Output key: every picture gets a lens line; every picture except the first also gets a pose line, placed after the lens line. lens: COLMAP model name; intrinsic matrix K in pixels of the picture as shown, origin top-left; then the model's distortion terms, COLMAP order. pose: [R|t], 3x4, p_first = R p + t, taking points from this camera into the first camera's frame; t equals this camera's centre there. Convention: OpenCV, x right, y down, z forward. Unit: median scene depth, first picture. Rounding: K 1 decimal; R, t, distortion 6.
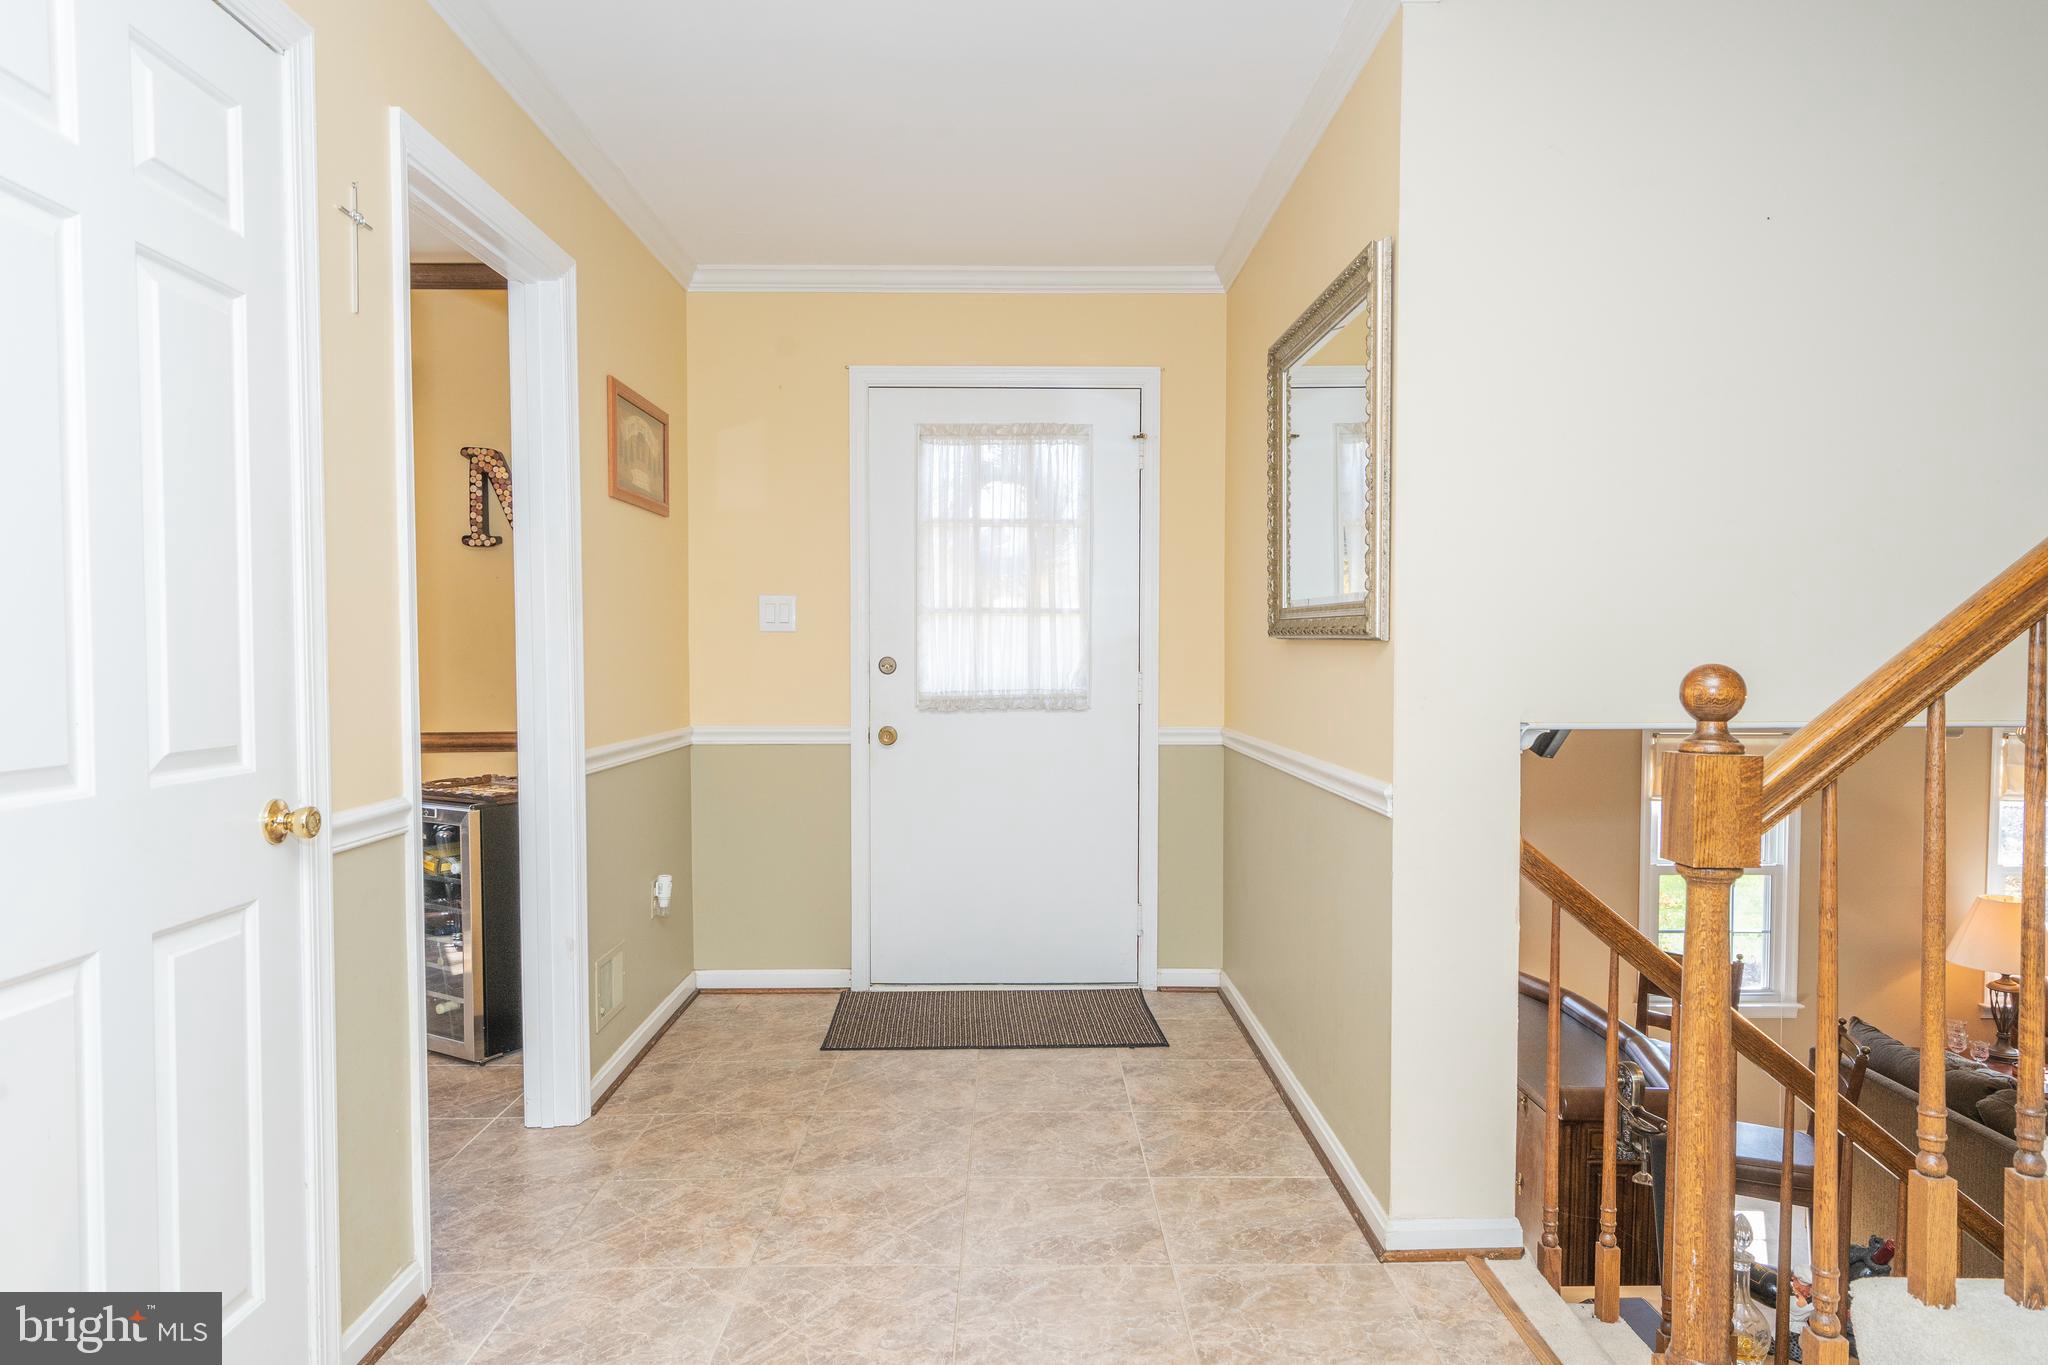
lens RADIAL K [[1297.0, 0, 1023.5], [0, 1297.0, 681.1], [0, 0, 1]] dist [0.000930, 0.000102]
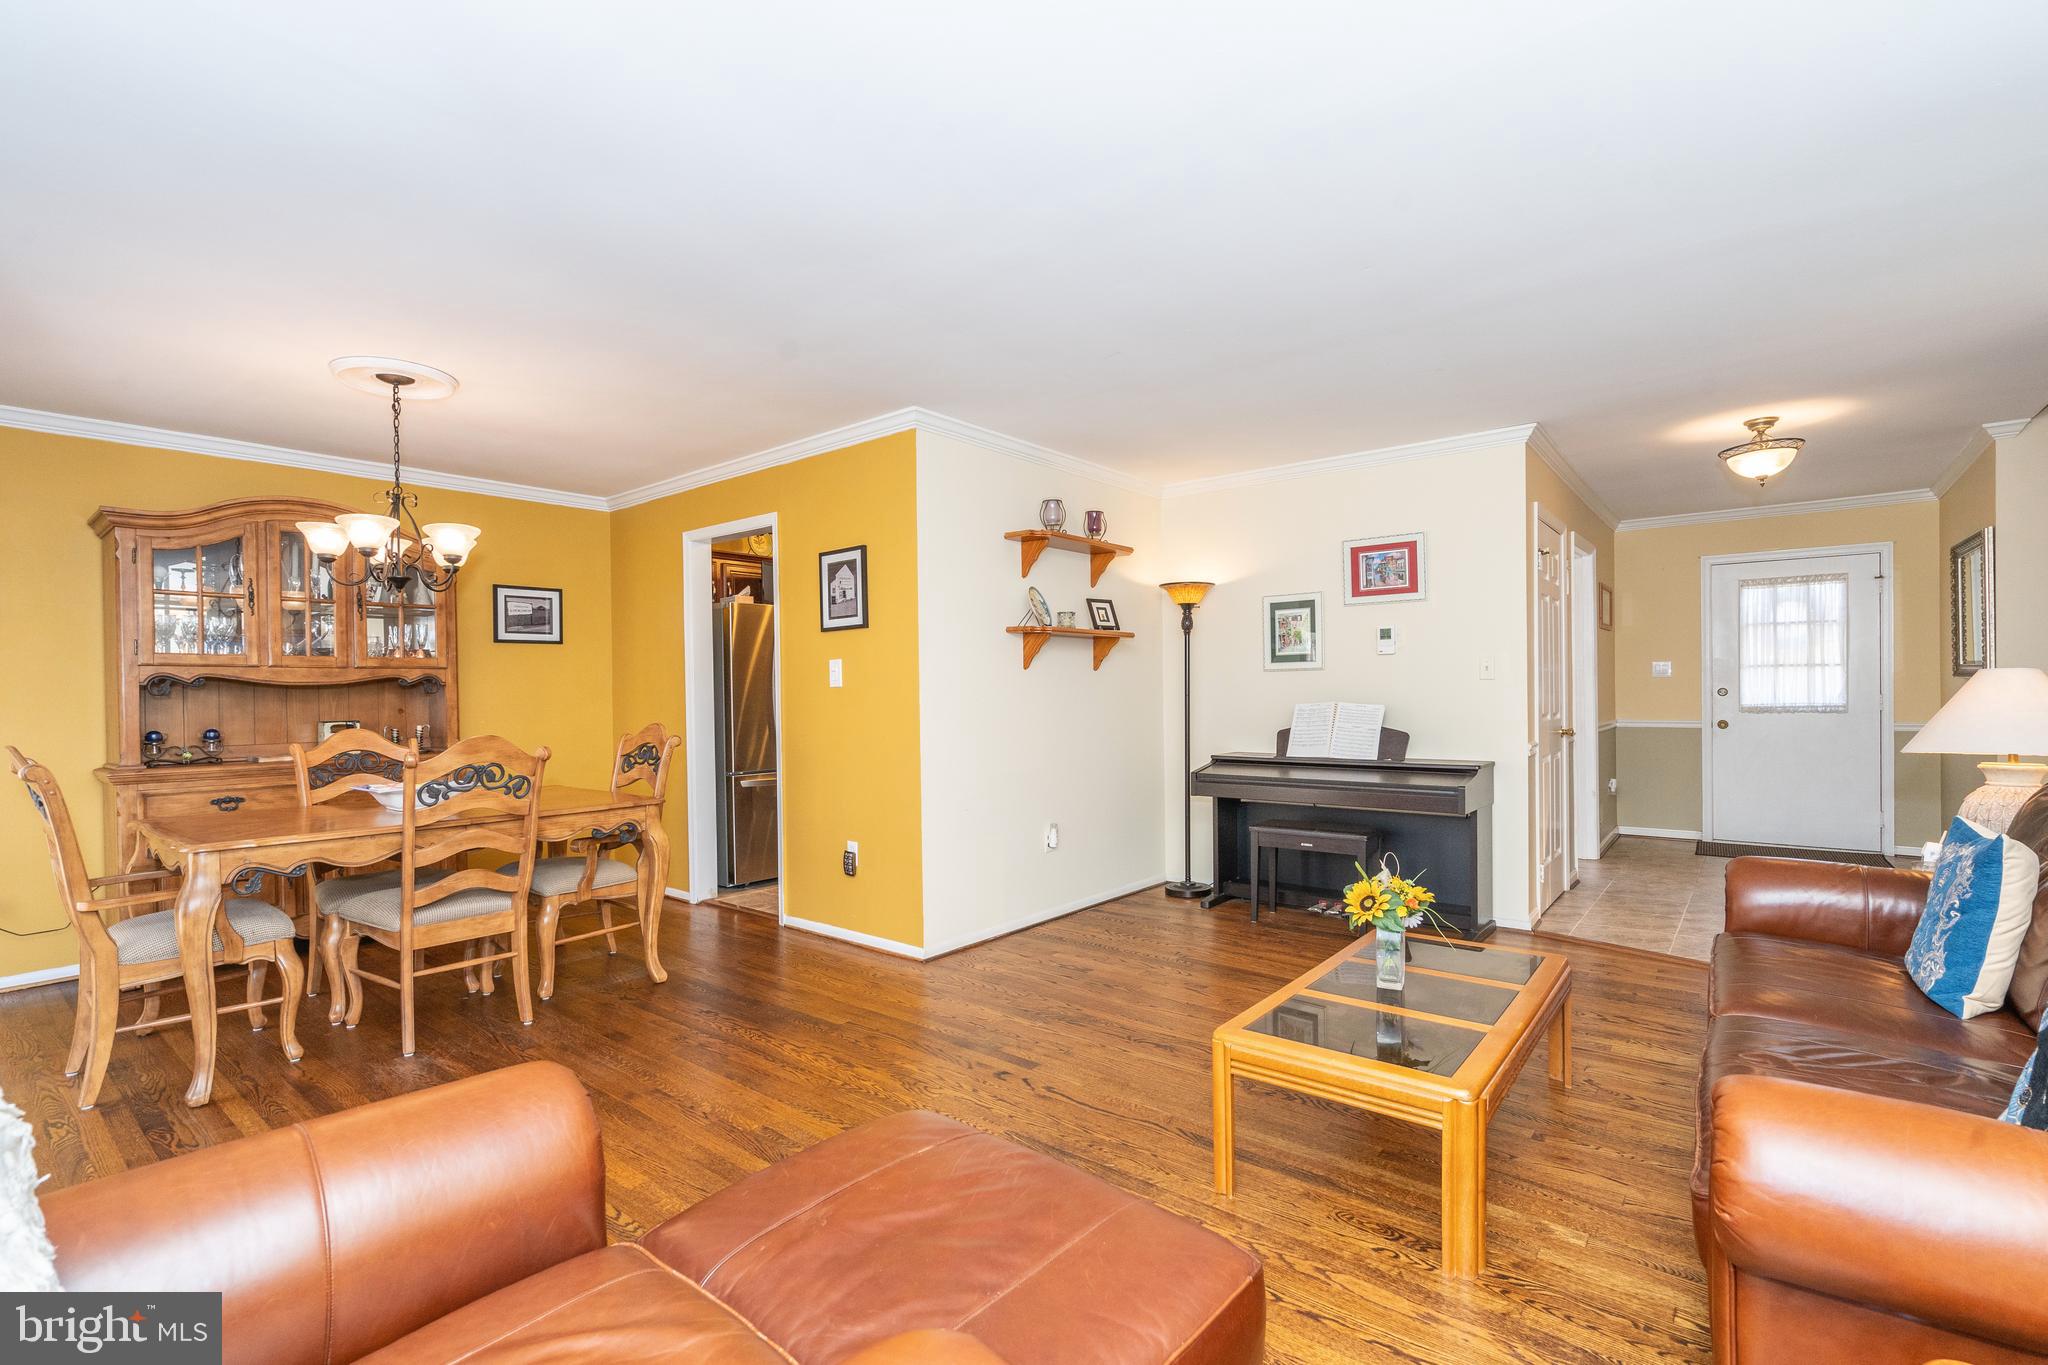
lens RADIAL K [[919.1, 0, 1026.0], [0, 919.1, 689.5], [0, 0, 1]] dist [-0.004202, 0.000564]
pose [[0.770097, -0.005888, -0.637900, -0.024071], [-0.009684, 0.999734, -0.020919, 0.027199], [0.637853, 0.022287, 0.769835, -0.916074]]
